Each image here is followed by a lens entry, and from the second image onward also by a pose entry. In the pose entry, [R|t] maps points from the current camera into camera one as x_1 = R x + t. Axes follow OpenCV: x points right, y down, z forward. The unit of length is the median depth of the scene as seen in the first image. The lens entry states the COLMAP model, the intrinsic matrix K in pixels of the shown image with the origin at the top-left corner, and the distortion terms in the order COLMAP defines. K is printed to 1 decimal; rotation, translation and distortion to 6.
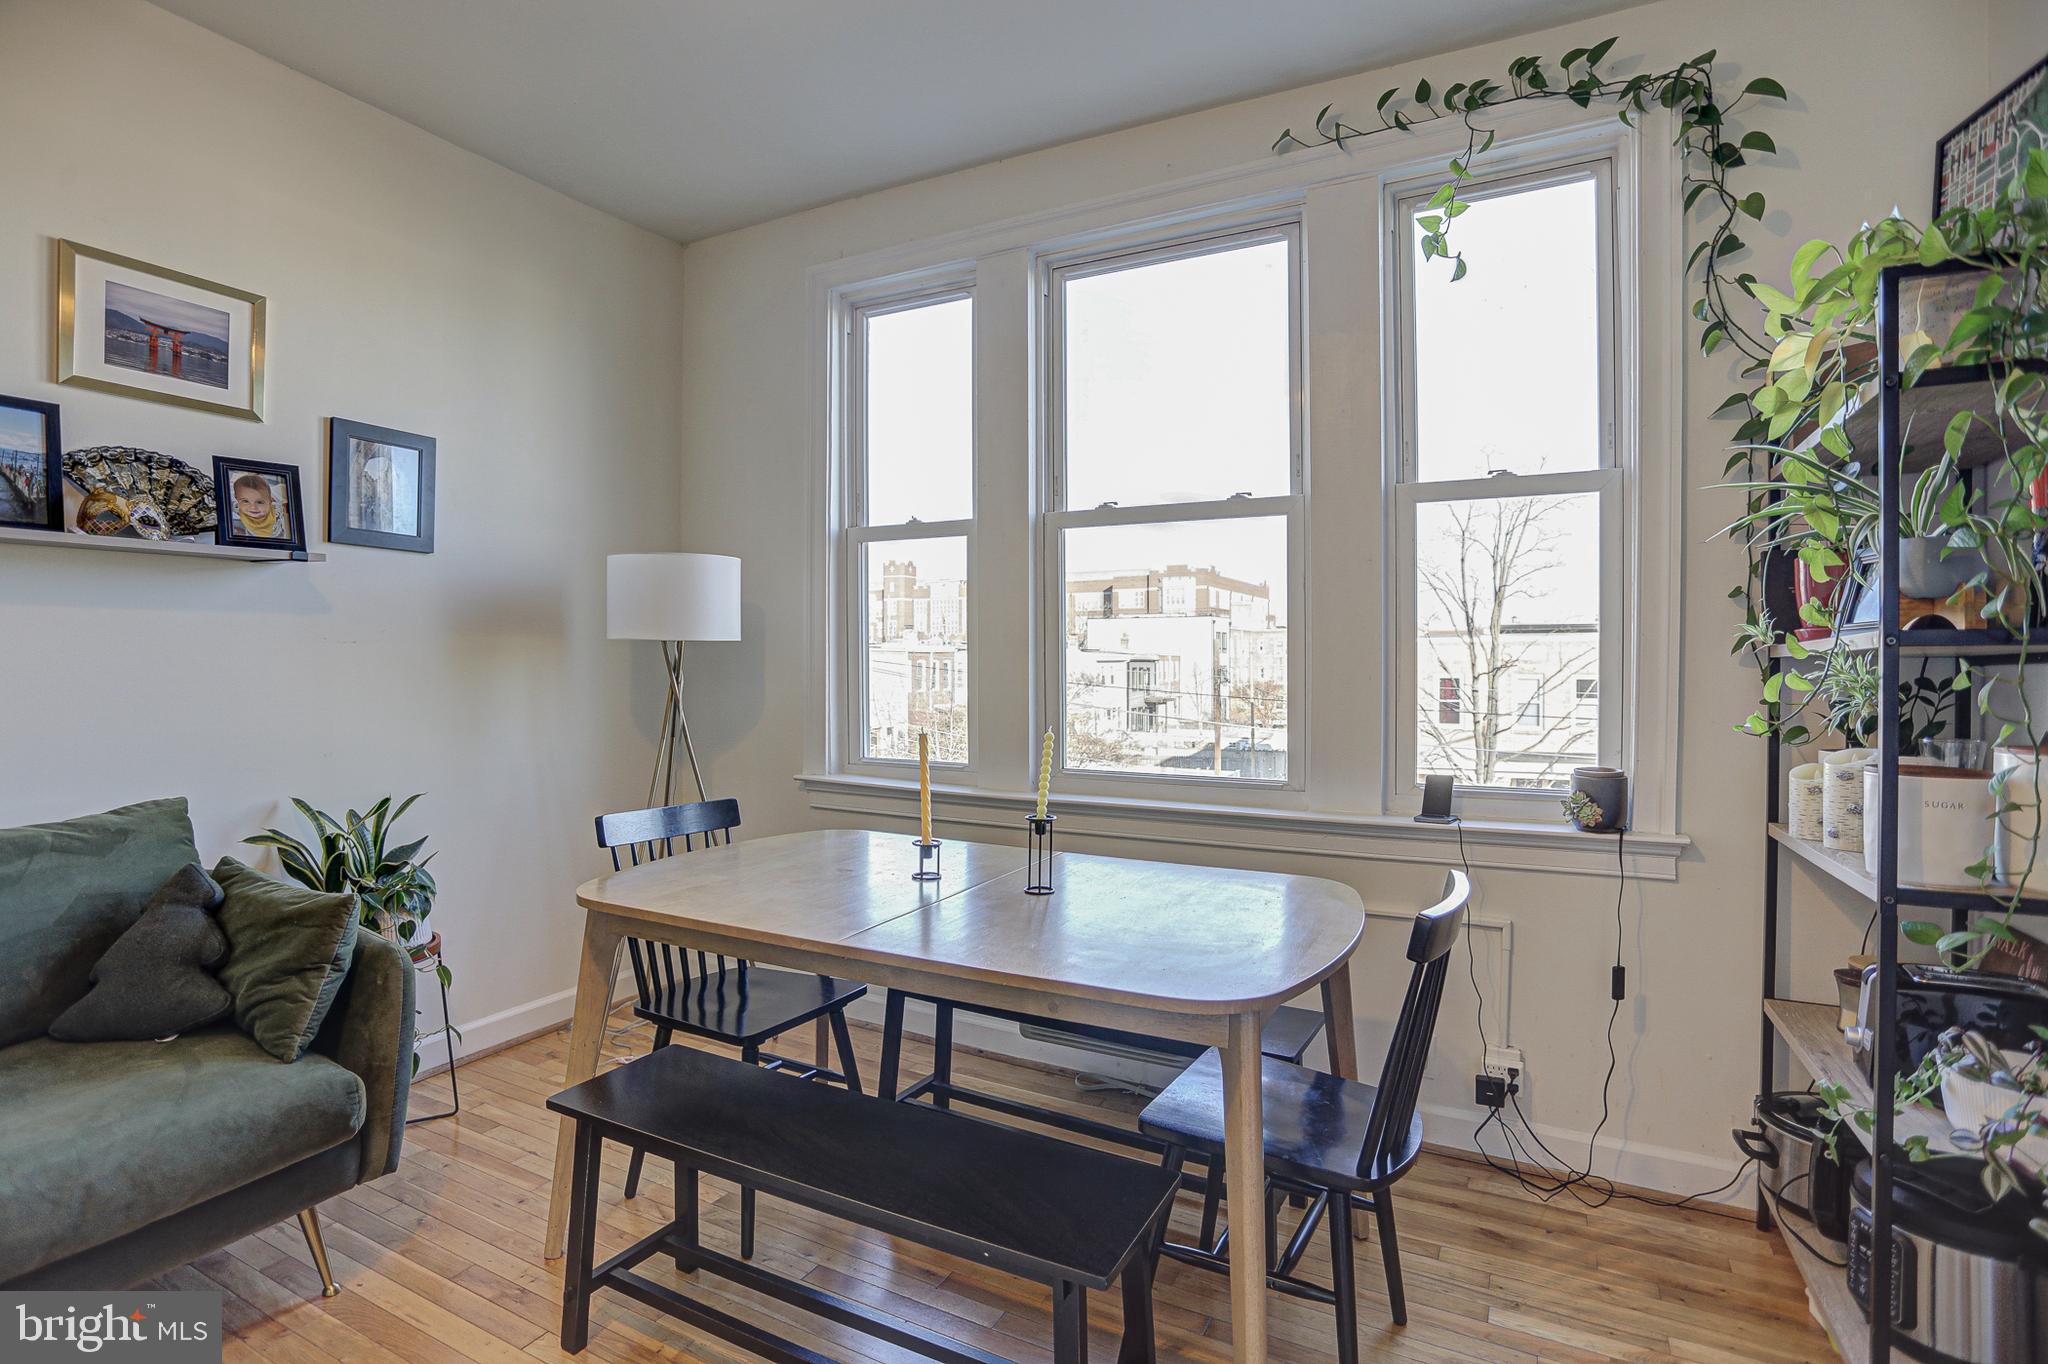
lens RADIAL K [[1007.7, 0, 1027.7], [0, 1007.7, 663.6], [0, 0, 1]] dist [-0.063837, 0.024686]
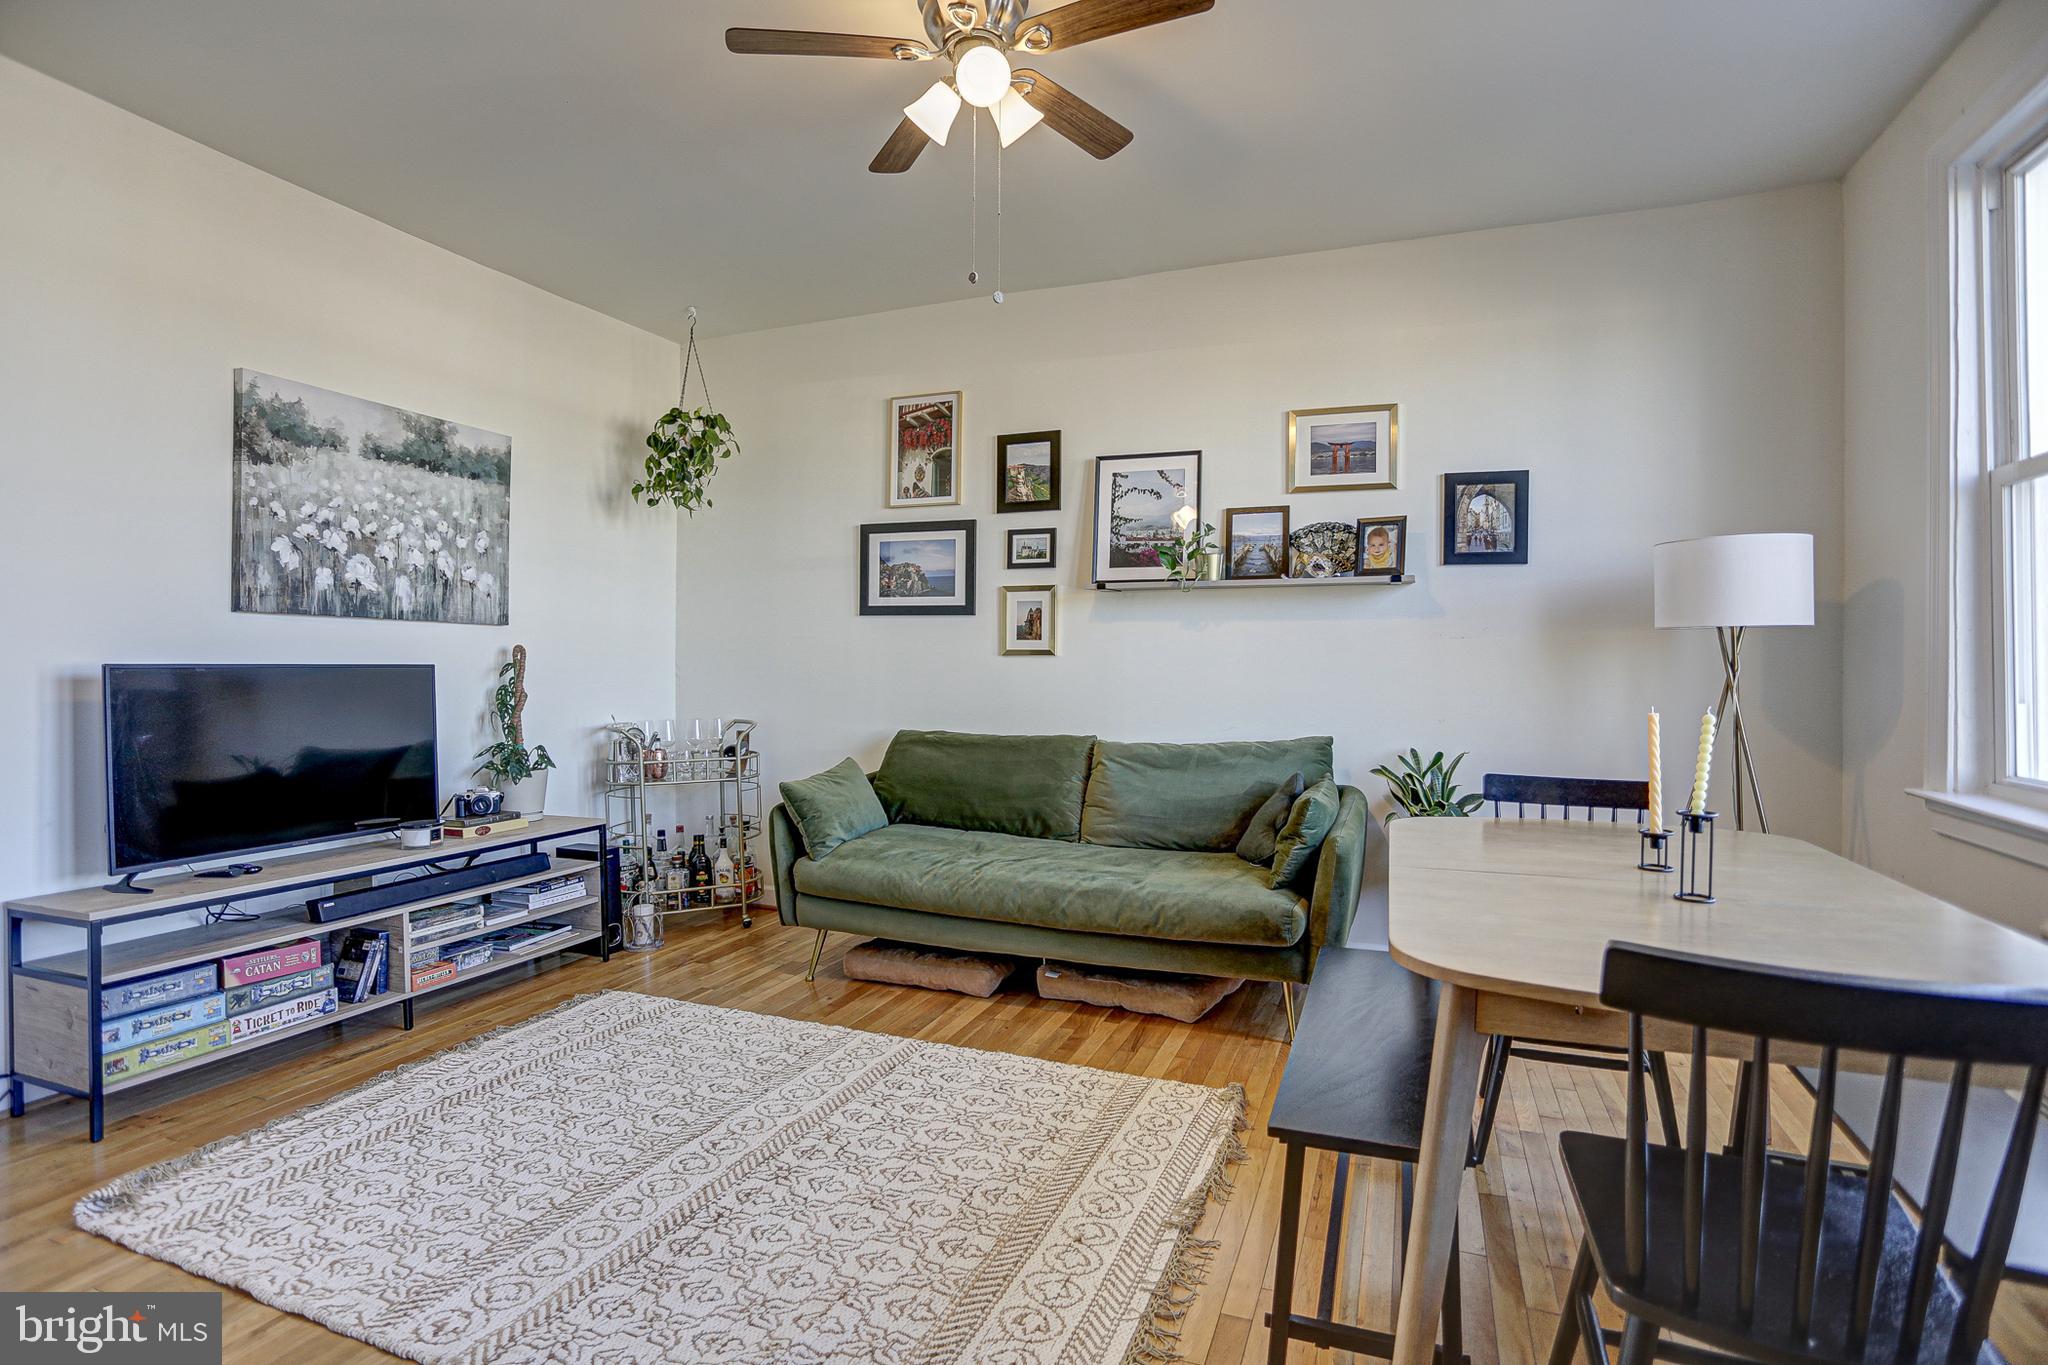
lens RADIAL K [[1007.7, 0, 1024.3], [0, 1007.7, 680.2], [0, 0, 1]] dist [-0.063837, 0.024686]
pose [[0.118118, 0.008761, -0.992961, 0.640284], [-0.008724, 0.999932, 0.007785, 0.032137], [0.992961, 0.007743, 0.118186, 0.275263]]
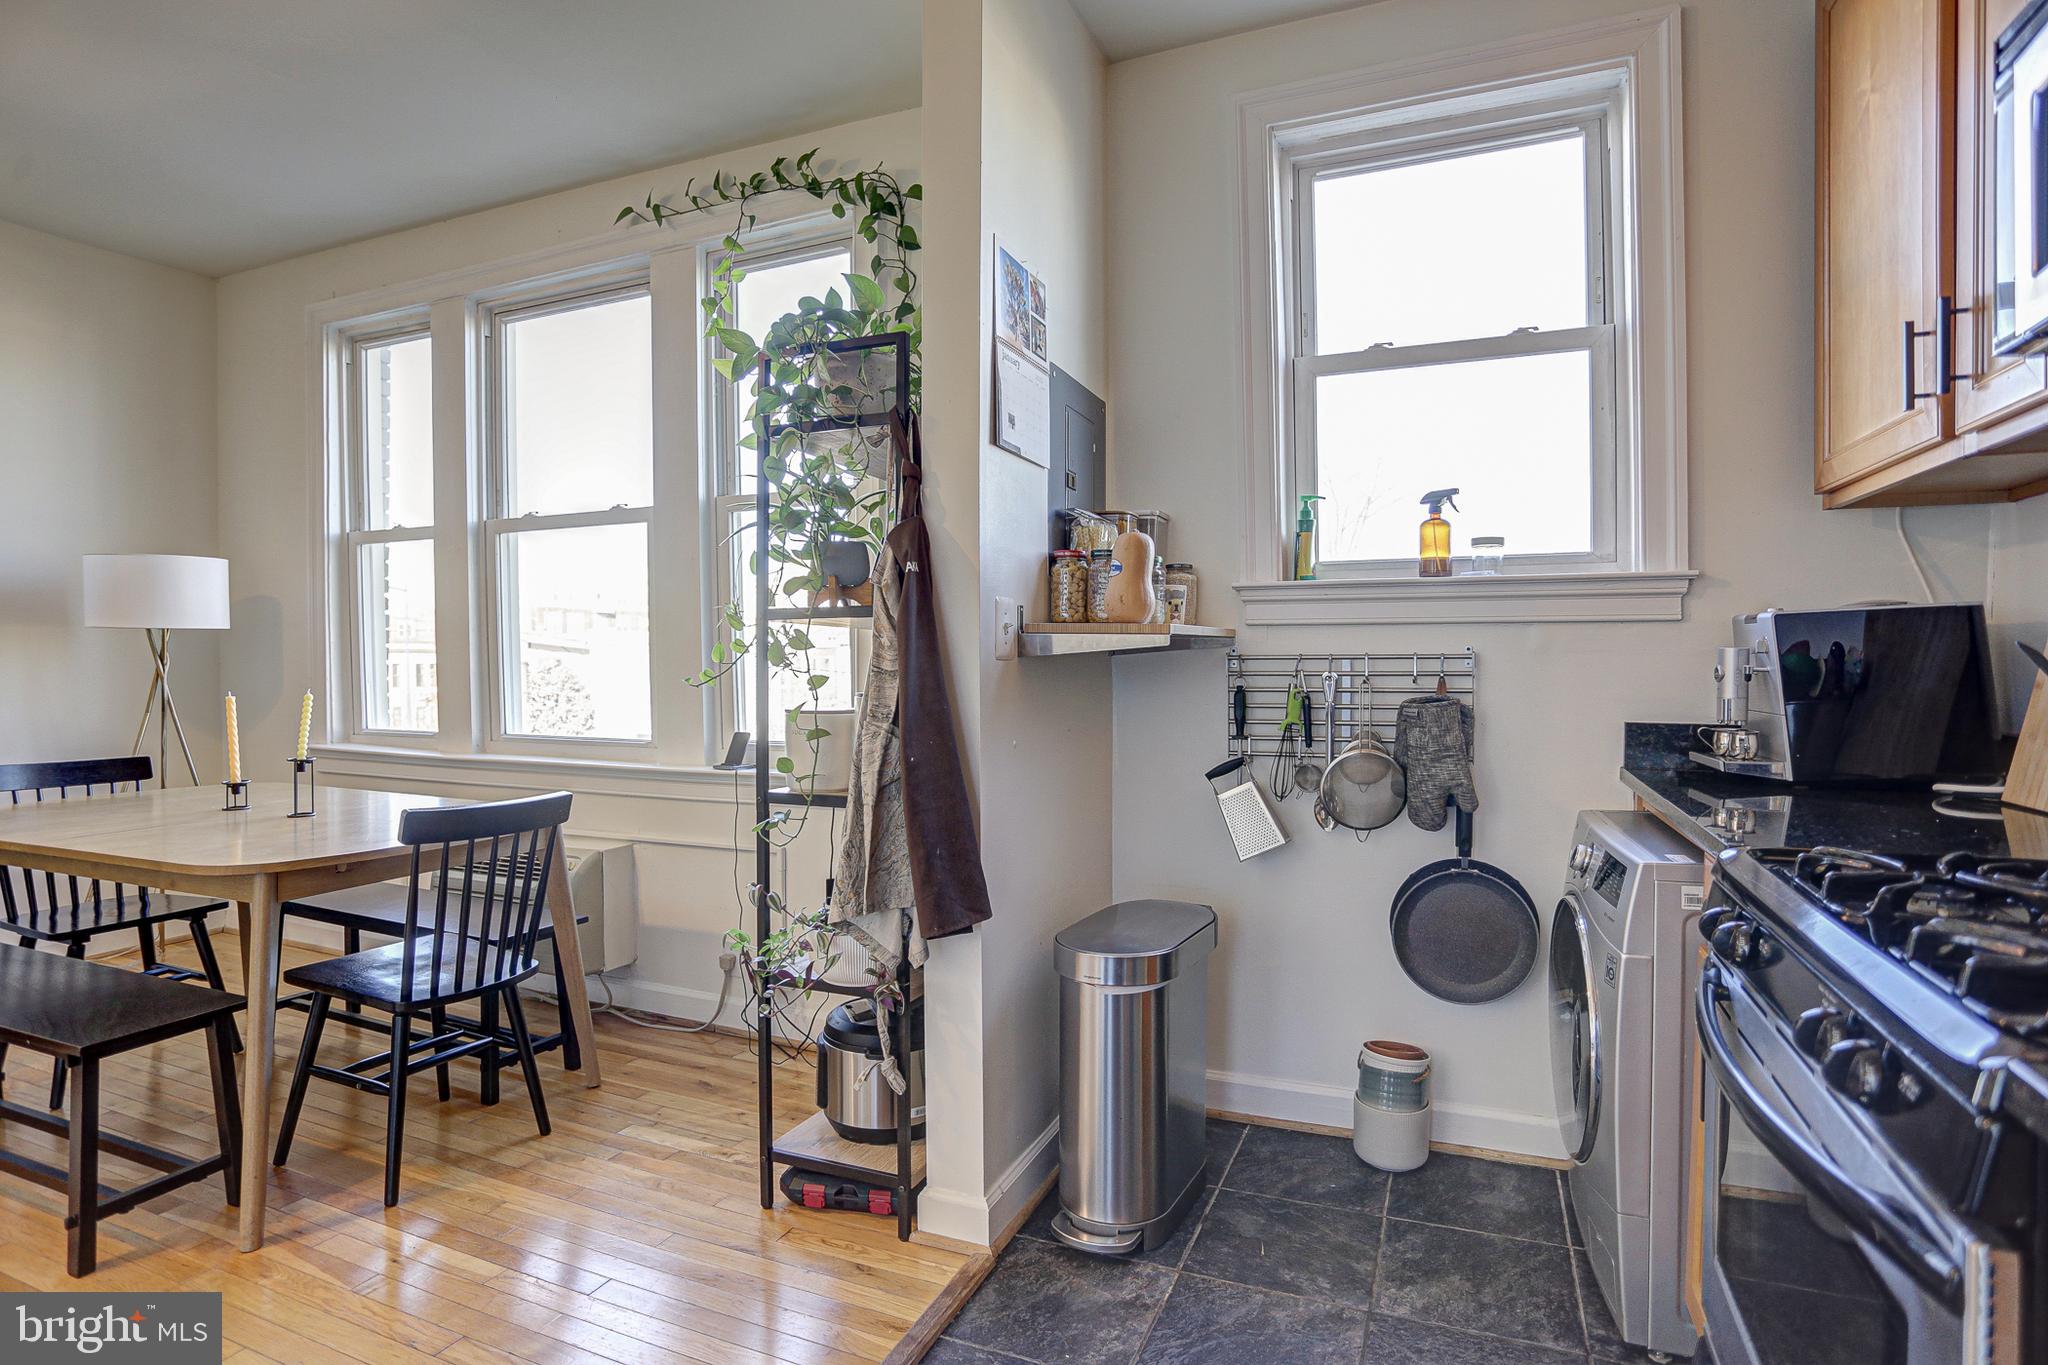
lens RADIAL K [[1007.7, 0, 1024.4], [0, 1007.7, 673.5], [0, 0, 1]] dist [-0.063837, 0.024686]
pose [[0.994787, -0.007834, 0.101669, 0.672368], [0.006607, 0.999901, 0.012408, 0.026376], [-0.101756, -0.011671, 0.994741, -0.291477]]
